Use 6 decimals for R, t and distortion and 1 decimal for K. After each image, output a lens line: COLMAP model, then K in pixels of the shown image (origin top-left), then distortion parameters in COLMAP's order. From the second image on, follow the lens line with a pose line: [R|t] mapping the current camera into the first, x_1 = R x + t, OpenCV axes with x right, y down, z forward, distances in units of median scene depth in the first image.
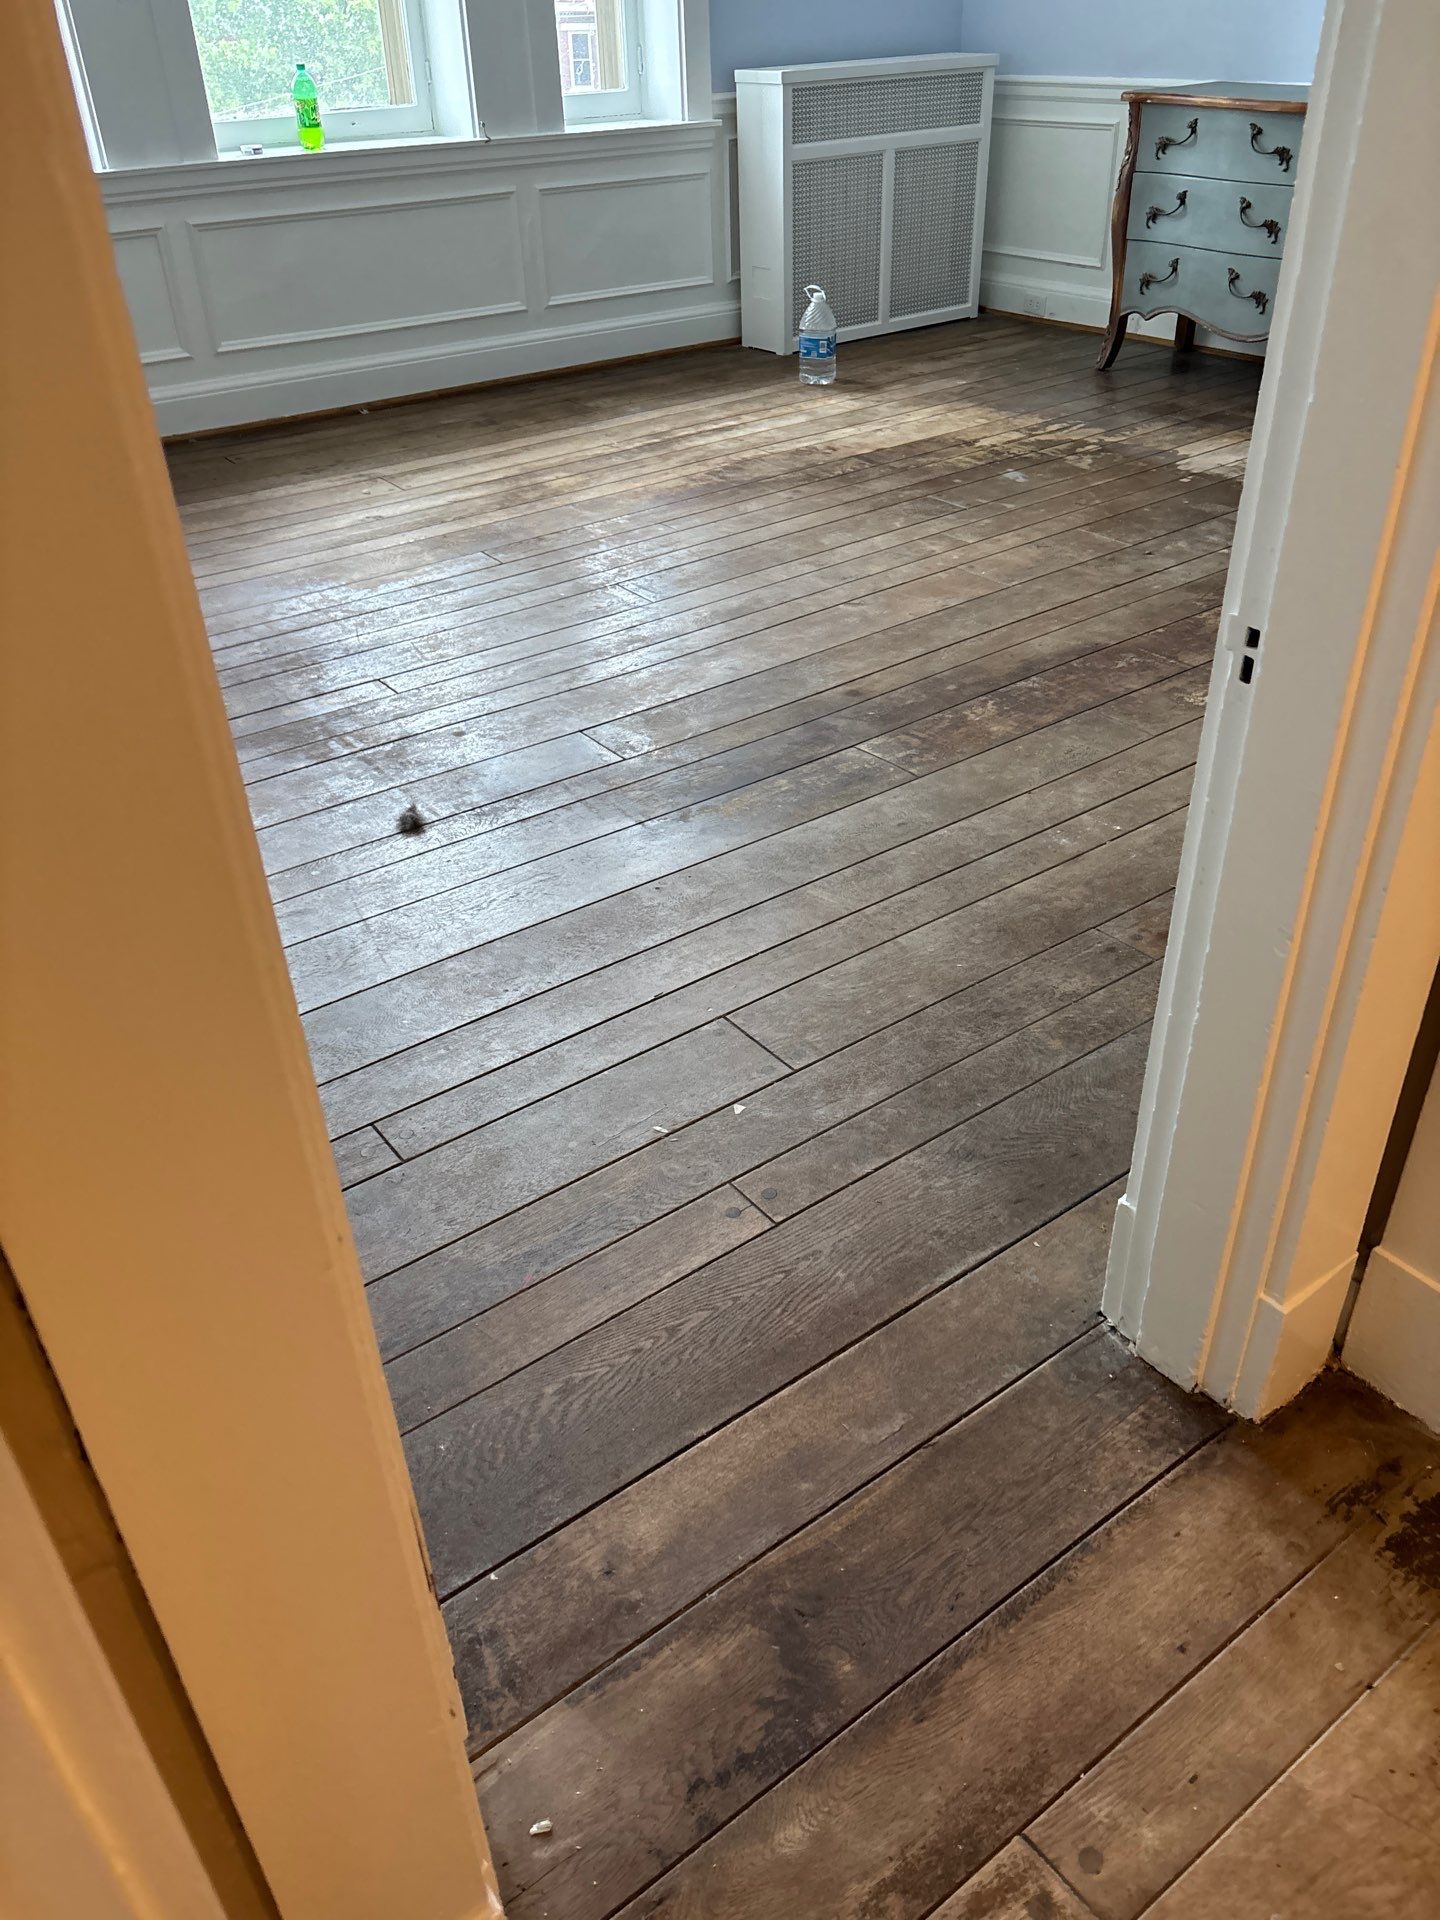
lens RADIAL K [[1454.9, 0, 729.5], [0, 1454.9, 966.3], [0, 0, 1]] dist [0.042118, -0.049115]
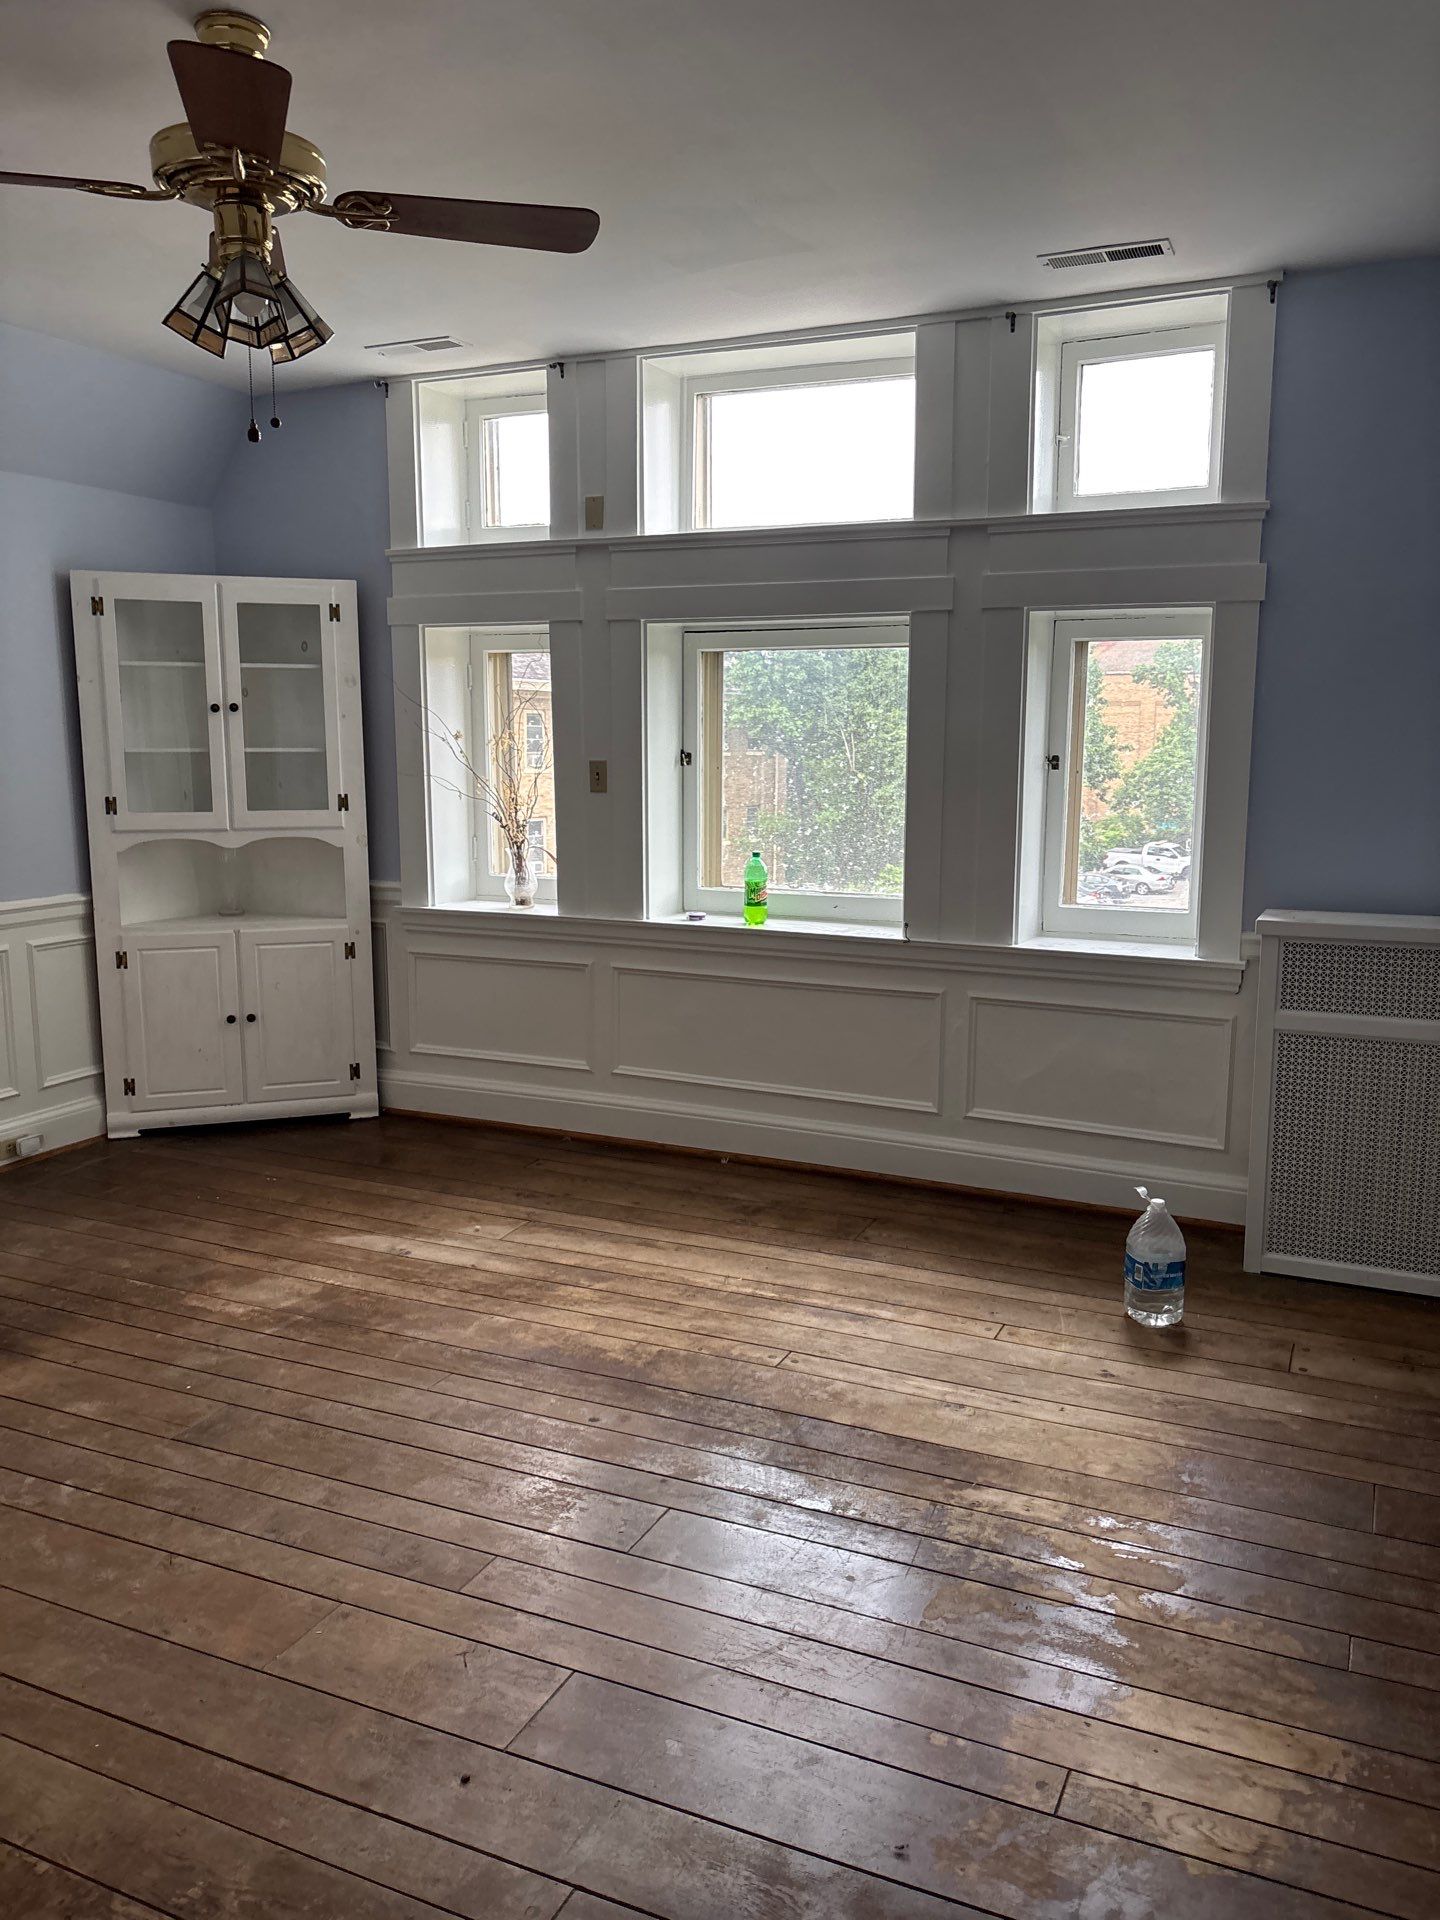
lens RADIAL K [[1454.9, 0, 747.8], [0, 1454.9, 929.9], [0, 0, 1]] dist [0.042118, -0.049115]
pose [[0.484151, 0.146720, -0.862596, 0.648684], [-0.504055, 0.852592, -0.137894, -0.449752], [0.715211, 0.501557, 0.486738, 0.553267]]
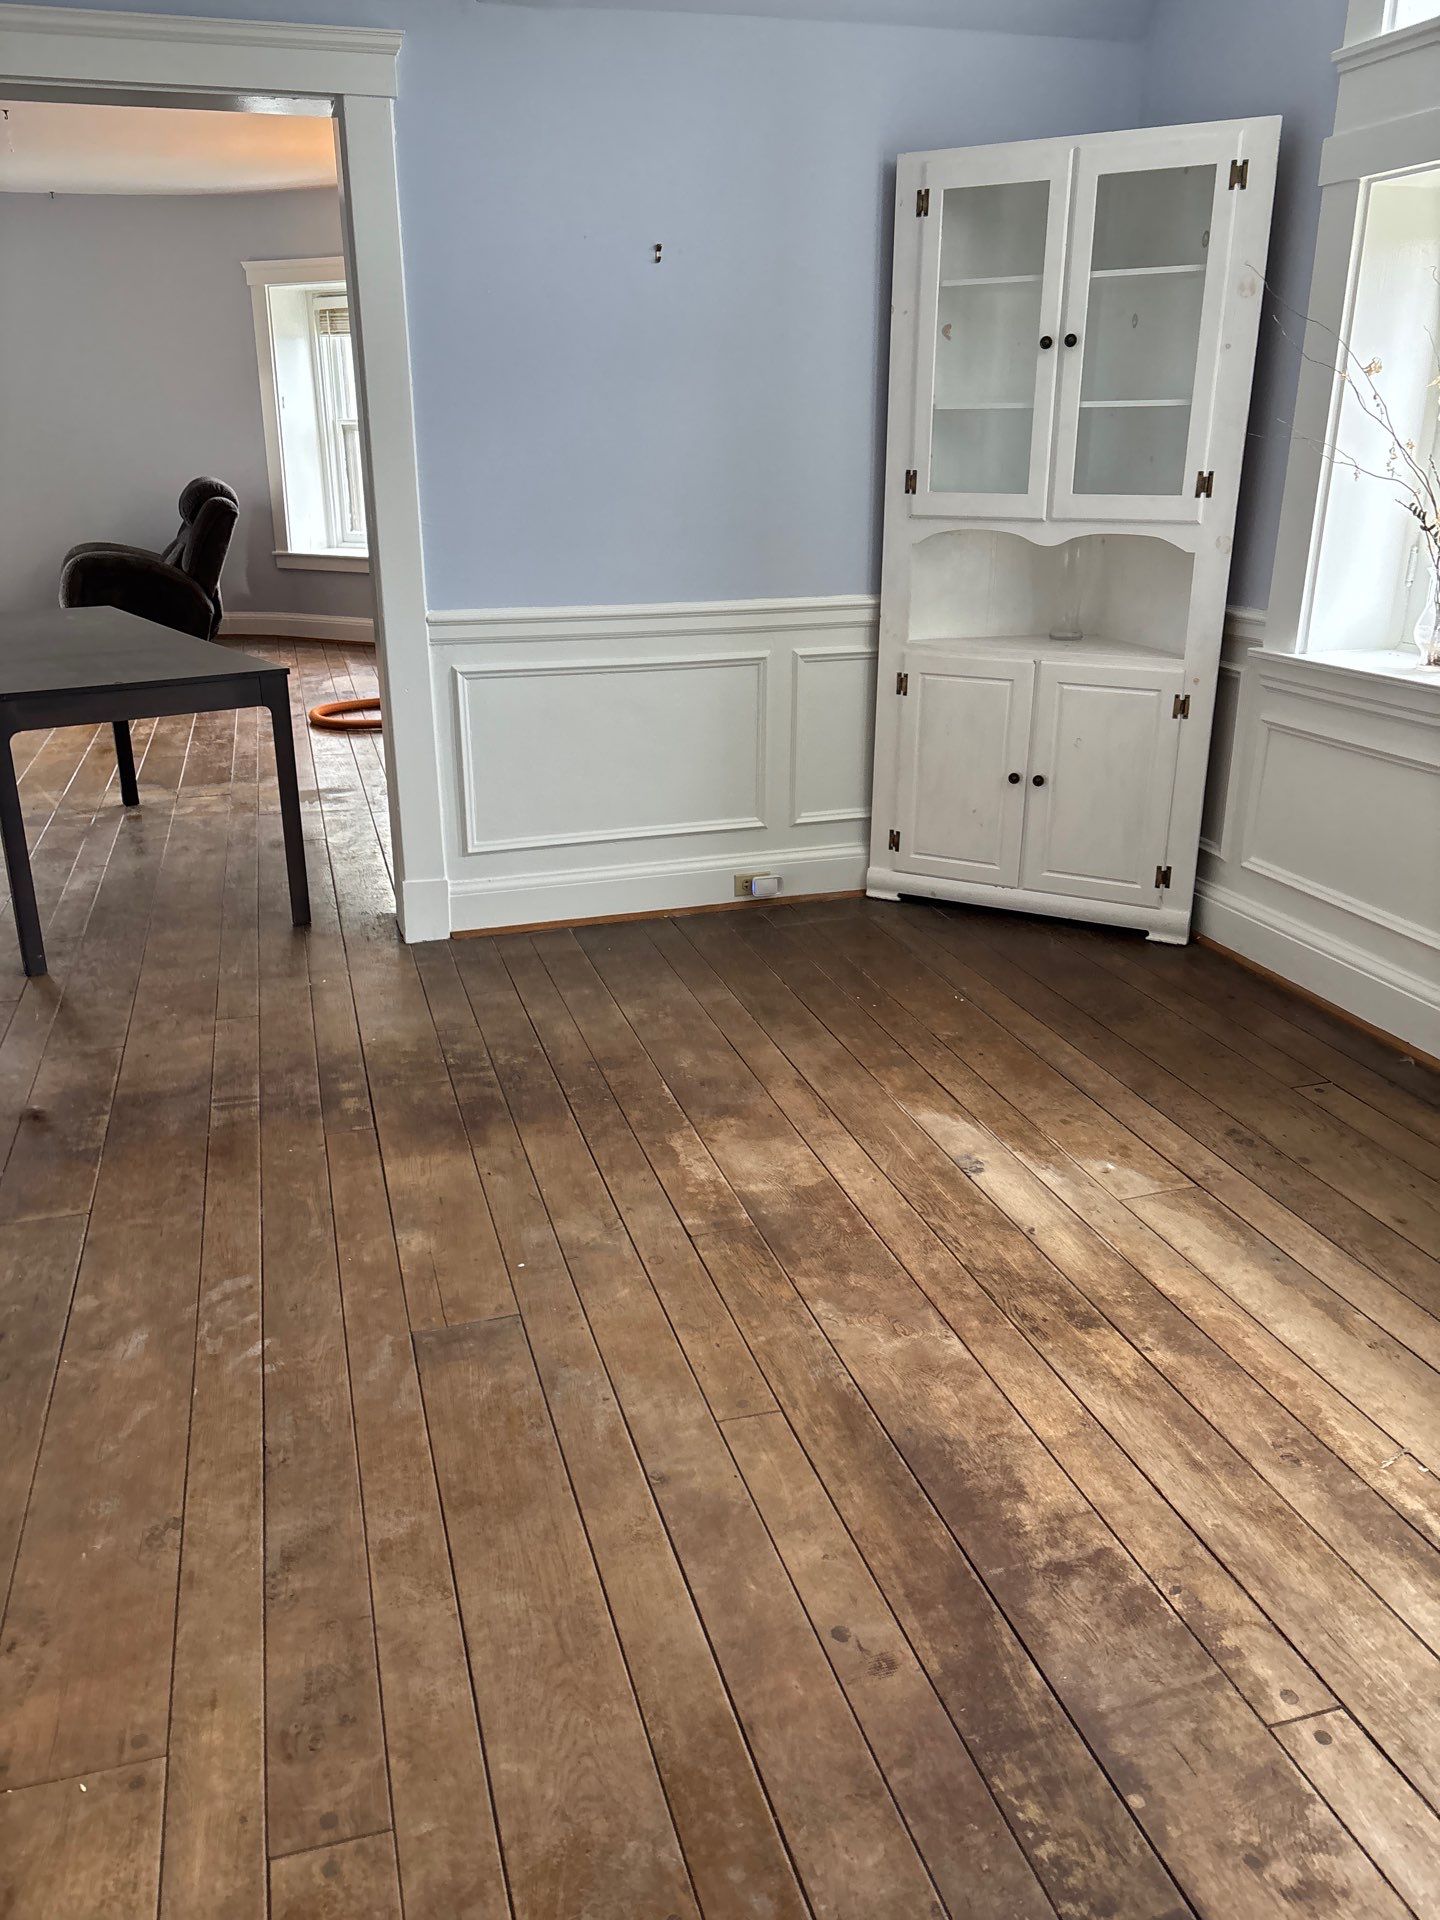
lens RADIAL K [[1454.9, 0, 712.3], [0, 1454.9, 949.5], [0, 0, 1]] dist [0.042118, -0.049115]
pose [[-0.349423, 0.339776, -0.873187, 0.326735], [-0.513452, 0.710106, 0.481785, -0.604815], [0.783755, 0.616686, -0.073669, 0.852435]]
